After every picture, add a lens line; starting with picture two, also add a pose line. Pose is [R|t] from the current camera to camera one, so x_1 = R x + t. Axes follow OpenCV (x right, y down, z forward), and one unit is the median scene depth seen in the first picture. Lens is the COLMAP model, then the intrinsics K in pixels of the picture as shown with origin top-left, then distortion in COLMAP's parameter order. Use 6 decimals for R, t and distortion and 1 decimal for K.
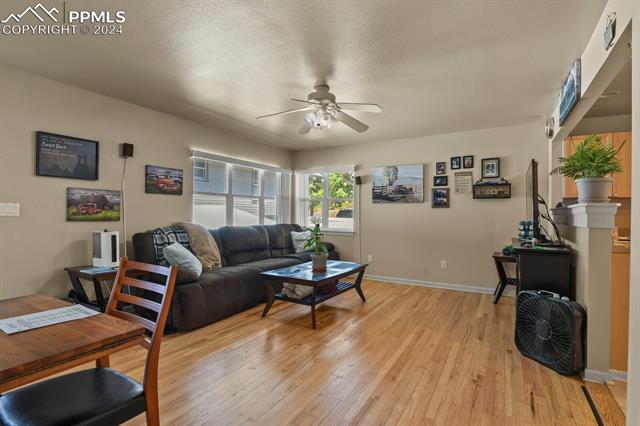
lens RADIAL K [[313.2, 0, 322.4], [0, 313.2, 211.0], [0, 0, 1]] dist [-0.005592, -0.006997]
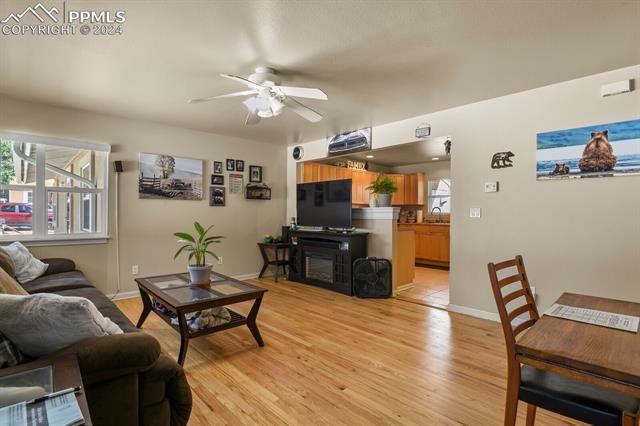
lens RADIAL K [[313.2, 0, 323.9], [0, 313.2, 214.2], [0, 0, 1]] dist [-0.005592, -0.006997]
pose [[0.270648, -0.010600, 0.962620, -0.645947], [-0.013409, 0.999801, 0.014780, -0.004062], [-0.962585, -0.016908, 0.270452, 0.479876]]
